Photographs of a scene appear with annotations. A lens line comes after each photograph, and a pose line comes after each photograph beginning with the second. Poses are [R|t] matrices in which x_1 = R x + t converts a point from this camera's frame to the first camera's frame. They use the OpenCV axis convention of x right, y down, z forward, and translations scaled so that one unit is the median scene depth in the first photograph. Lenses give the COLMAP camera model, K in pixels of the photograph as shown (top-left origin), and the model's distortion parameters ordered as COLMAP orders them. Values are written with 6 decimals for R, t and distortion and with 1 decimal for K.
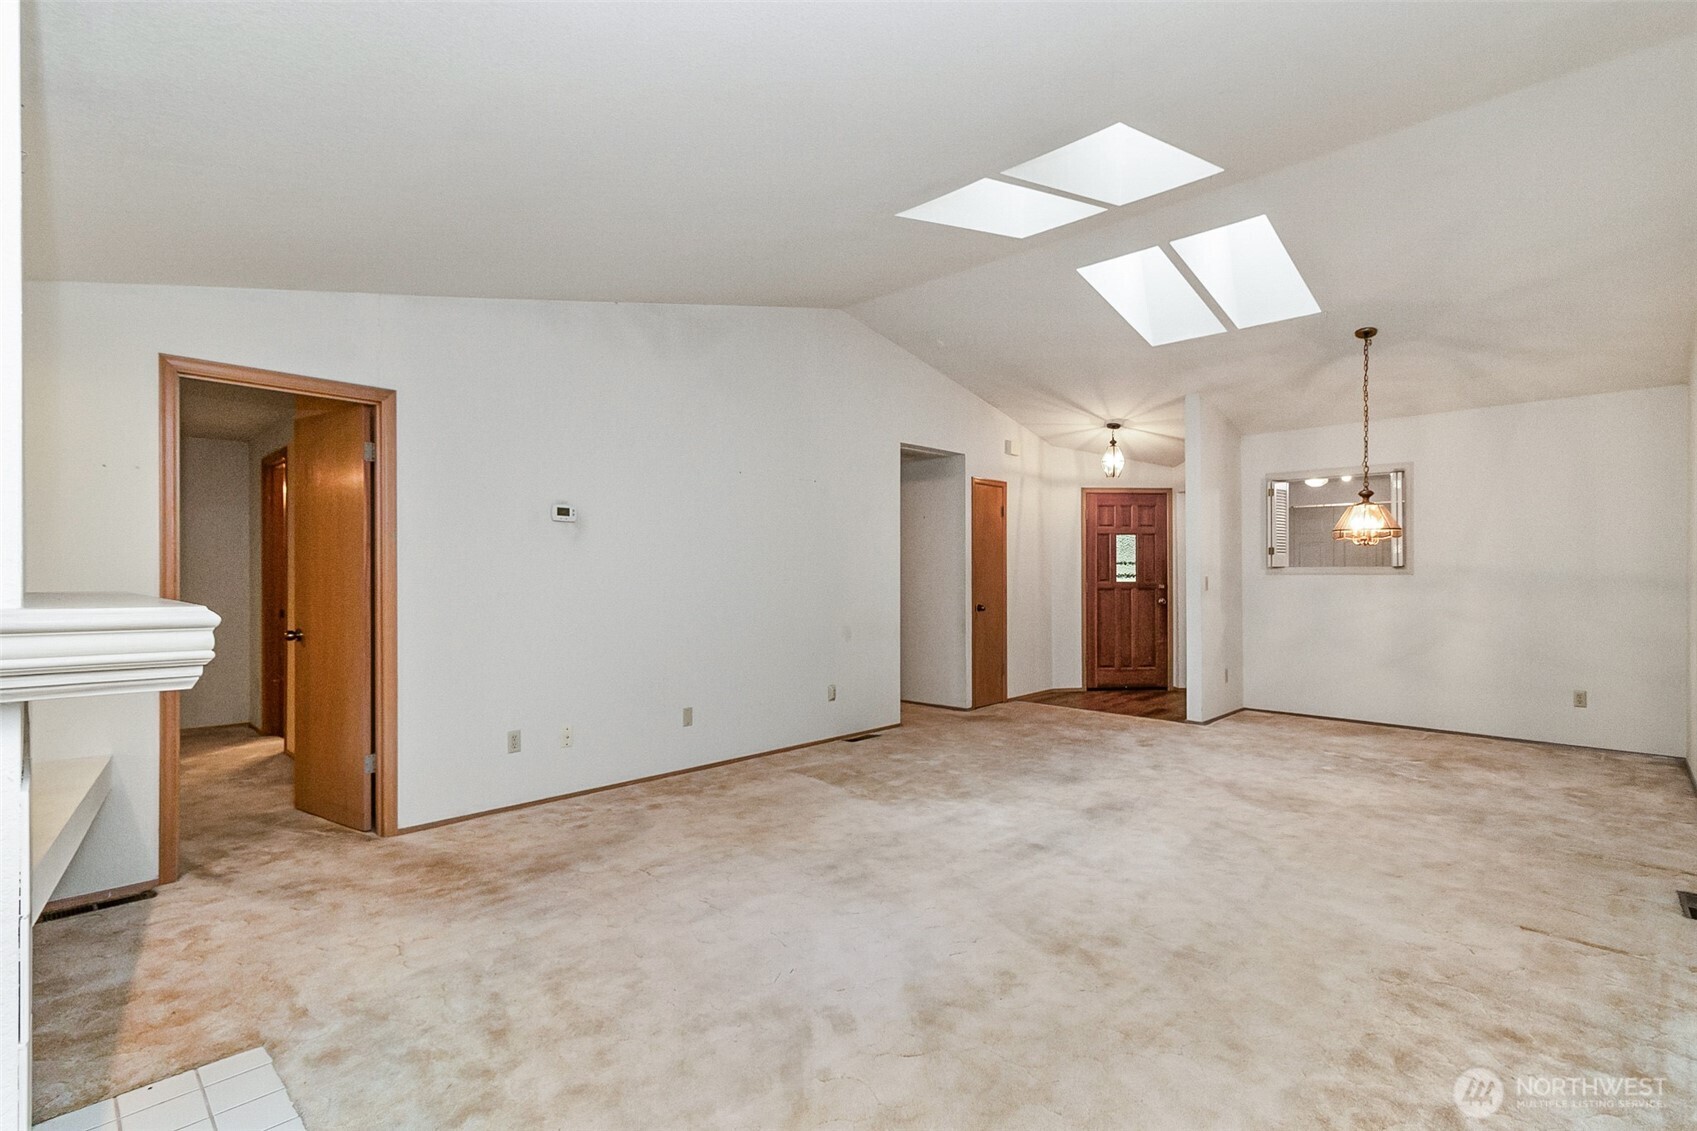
lens RADIAL K [[792.0, 0, 883.3], [0, 792.0, 569.6], [0, 0, 1]] dist [0.002123, 0.000633]
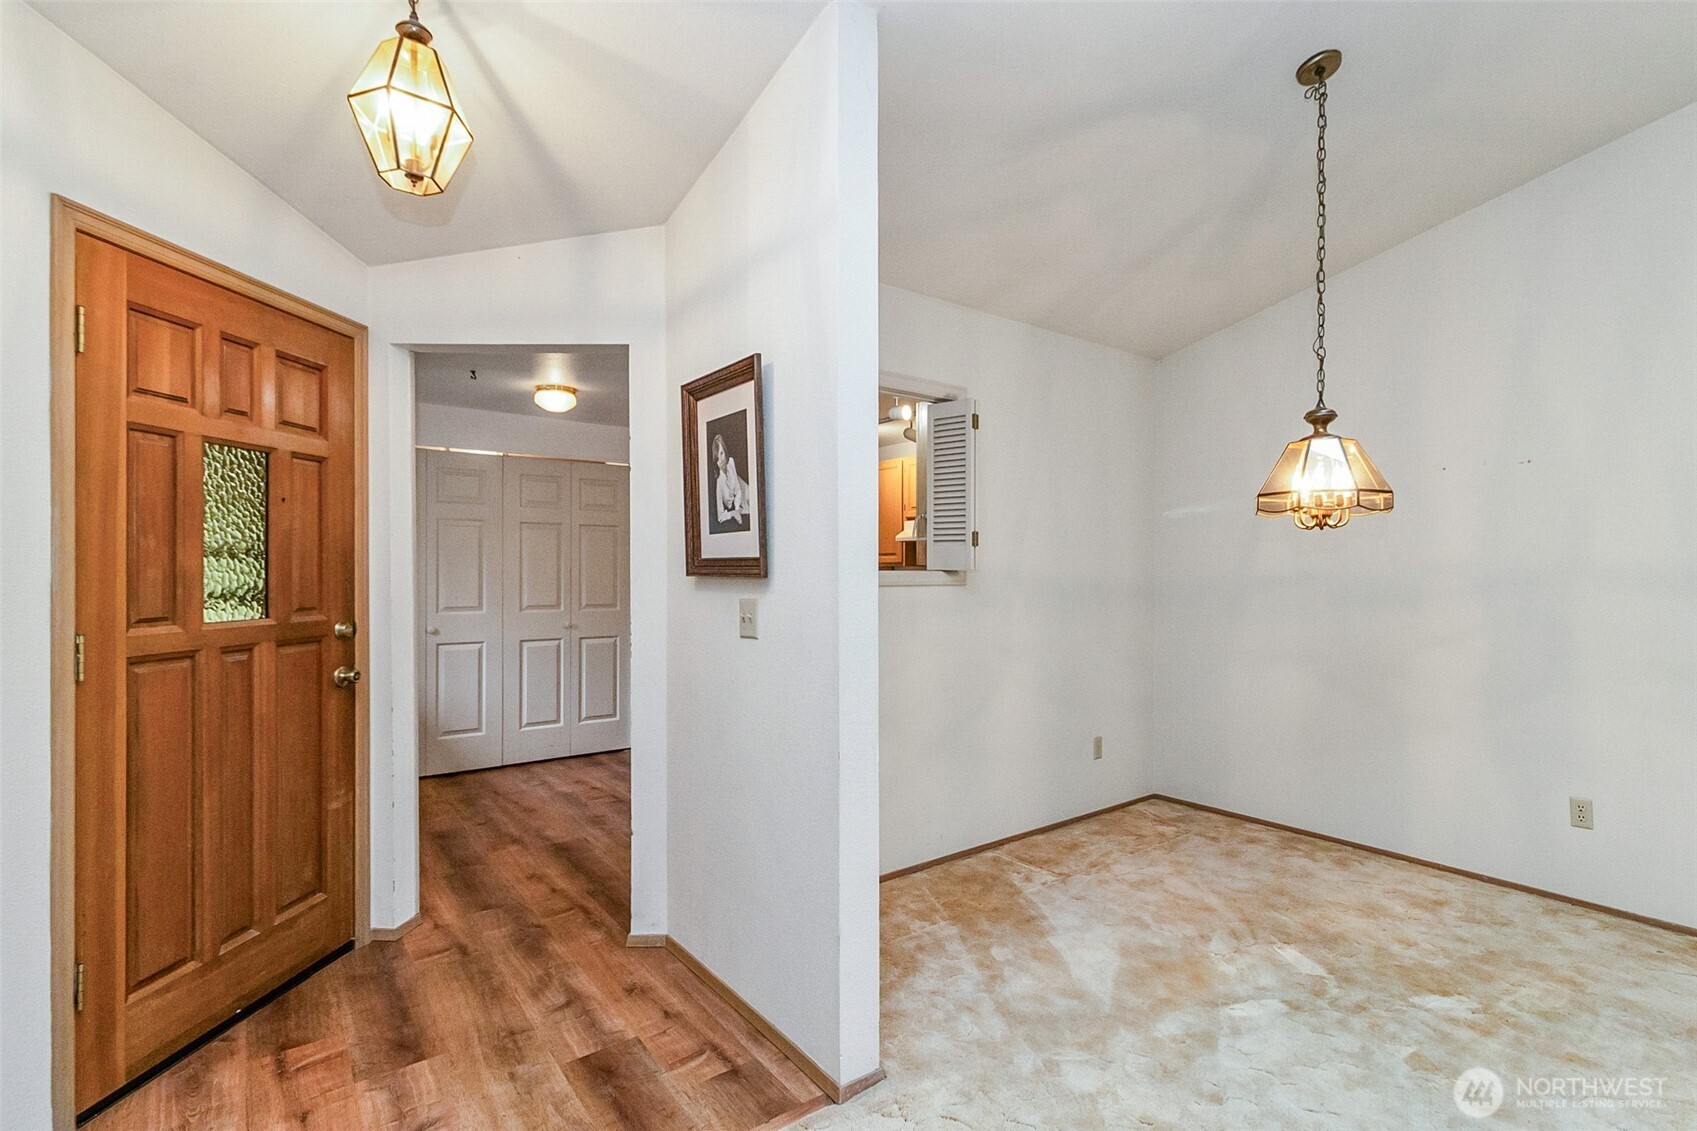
lens RADIAL K [[792.0, 0, 875.3], [0, 792.0, 564.9], [0, 0, 1]] dist [0.002123, 0.000633]
pose [[0.154467, 0.004166, 0.987989, 0.078157], [-0.005301, 0.999980, -0.003387, -0.004493], [-0.987984, -0.004714, 0.154486, 0.805636]]
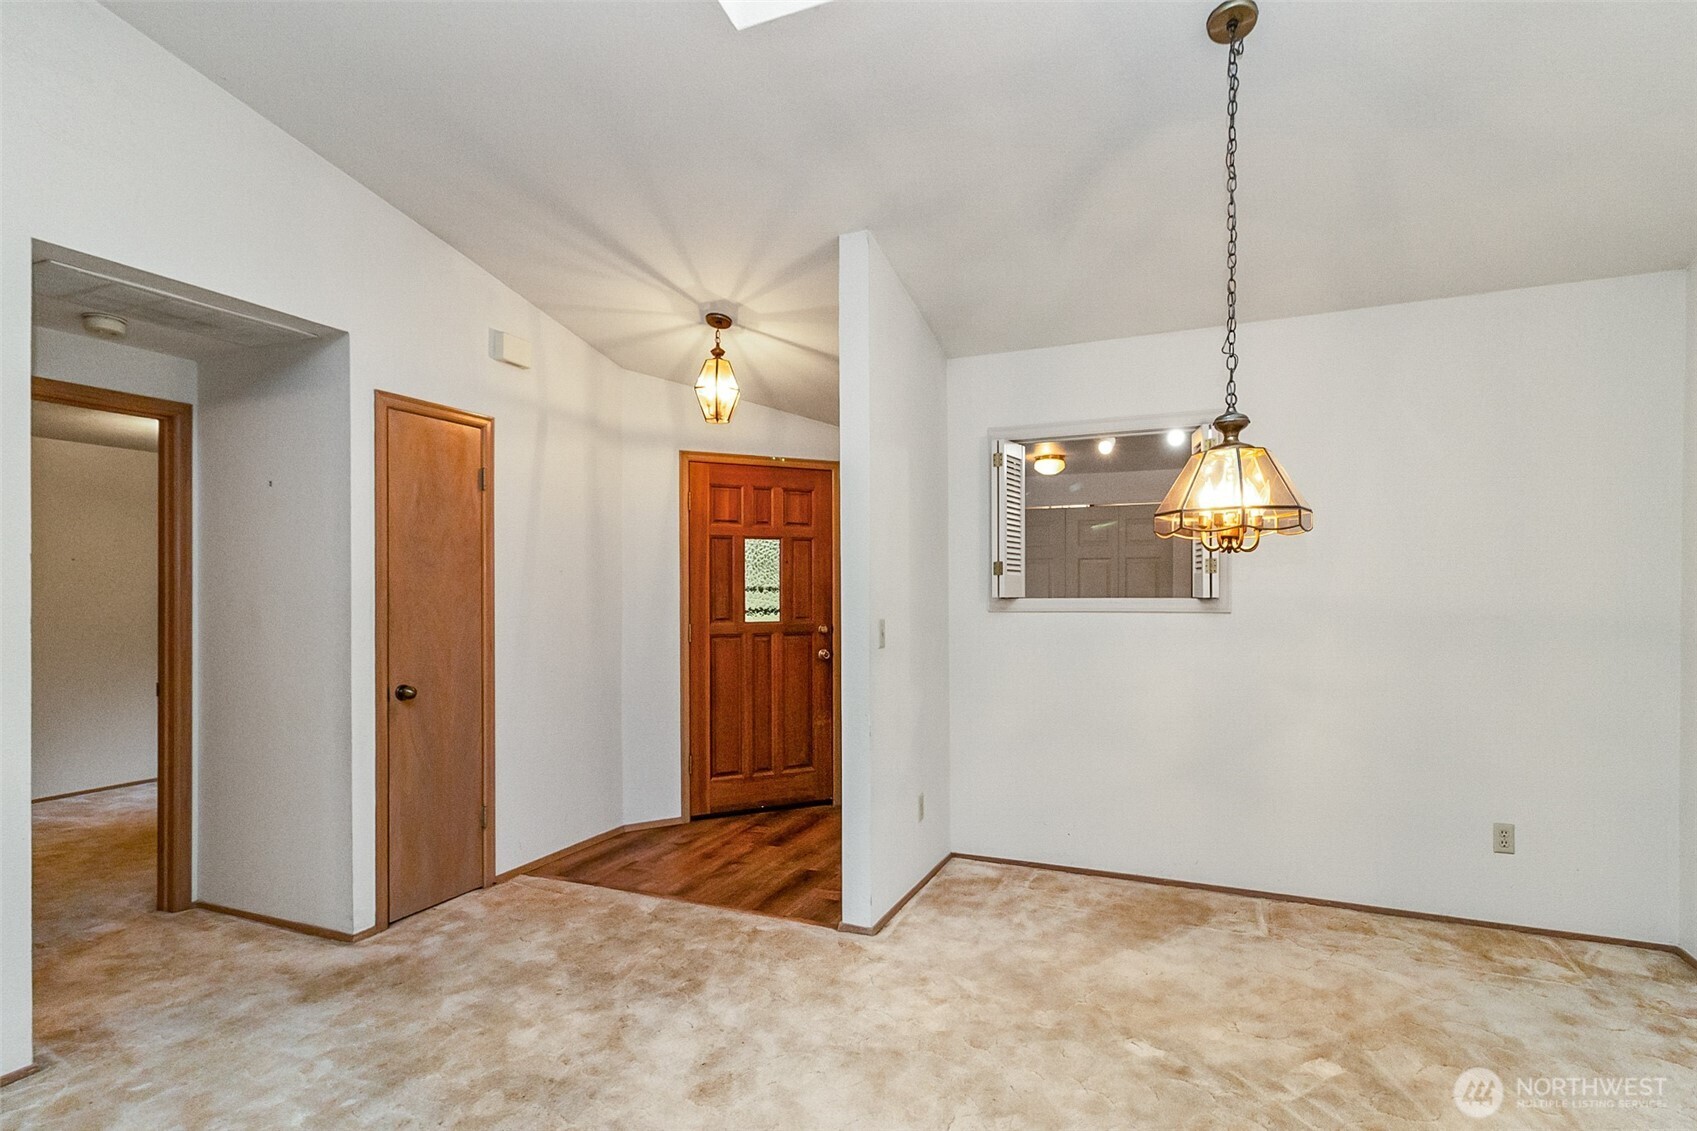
lens RADIAL K [[792.0, 0, 900.0], [0, 792.0, 593.8], [0, 0, 1]] dist [0.002123, 0.000633]
pose [[0.933890, -0.001685, 0.357558, 0.211470], [0.000184, 0.999991, 0.004231, -0.007837], [-0.357562, -0.003885, 0.933882, 0.468226]]
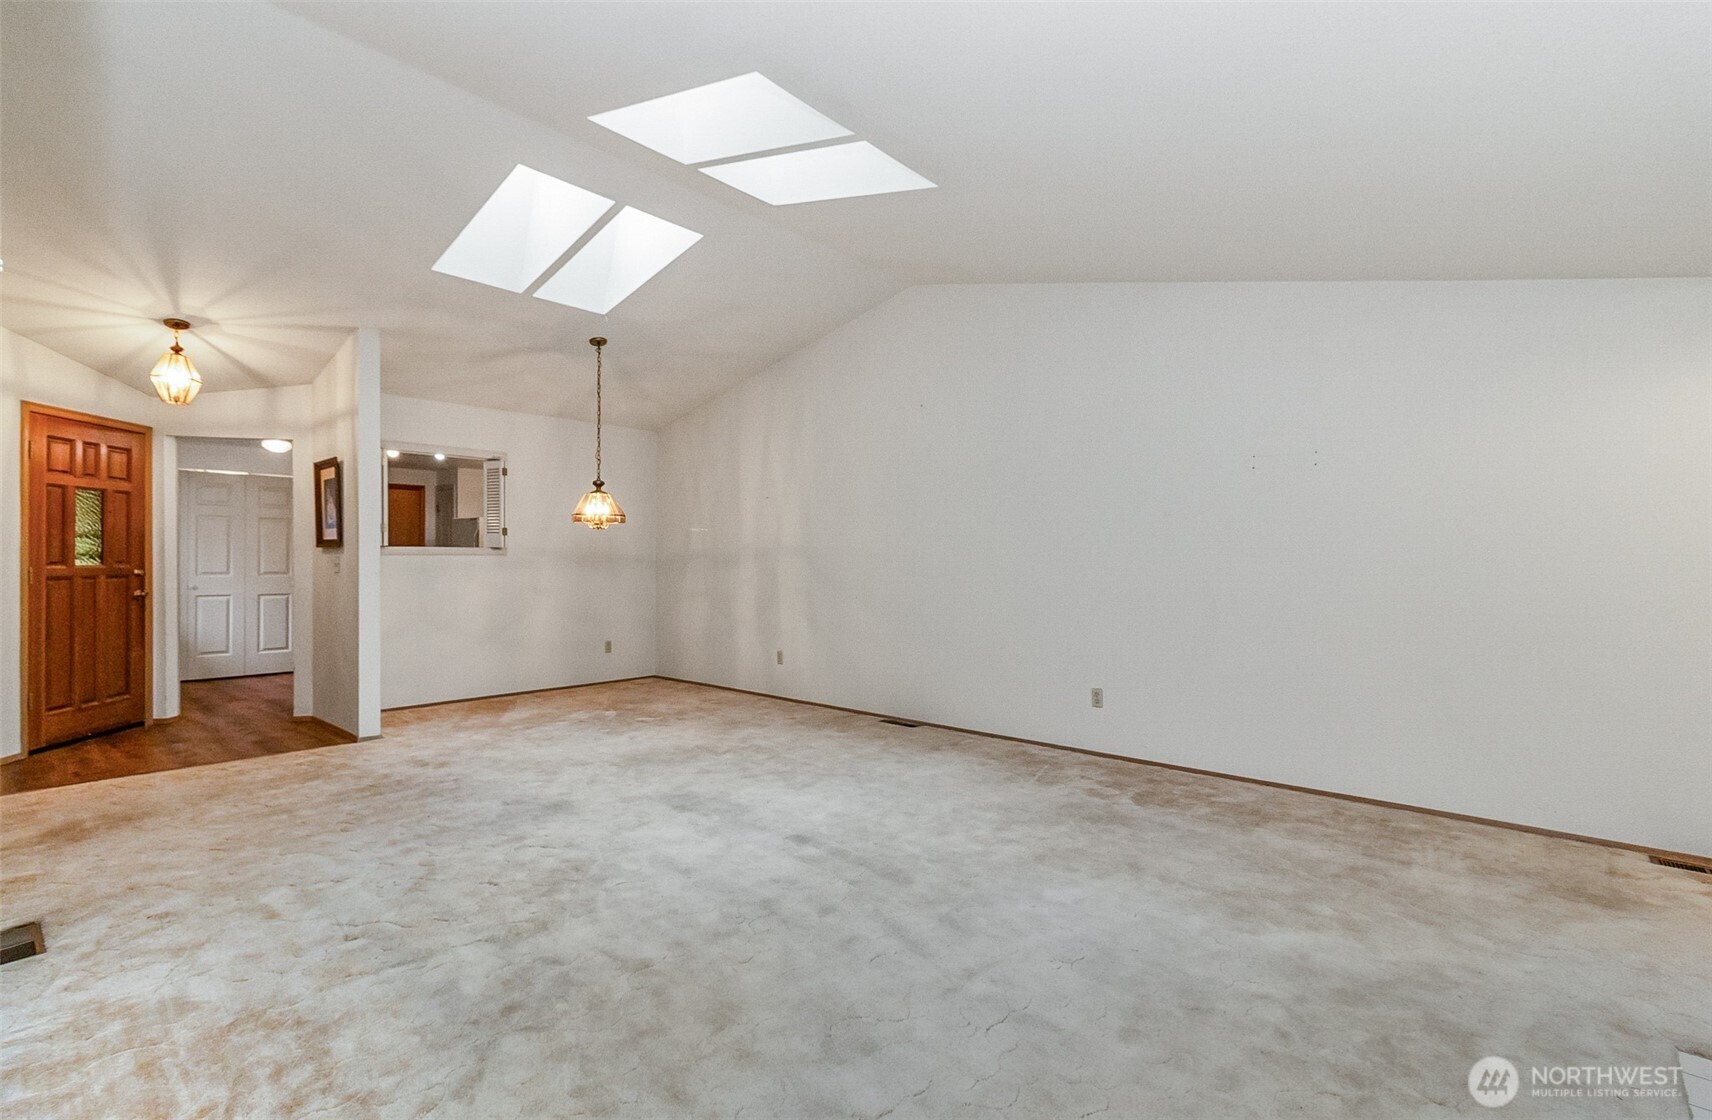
lens RADIAL K [[786.2, 0, 858.4], [0, 786.2, 556.1], [0, 0, 1]] dist [0.003637, -0.000198]
pose [[-0.026314, 0.002033, 0.999652, -0.357048], [-0.007595, 0.999969, -0.002234, 0.005328], [-0.999625, -0.007651, -0.026298, 0.447216]]
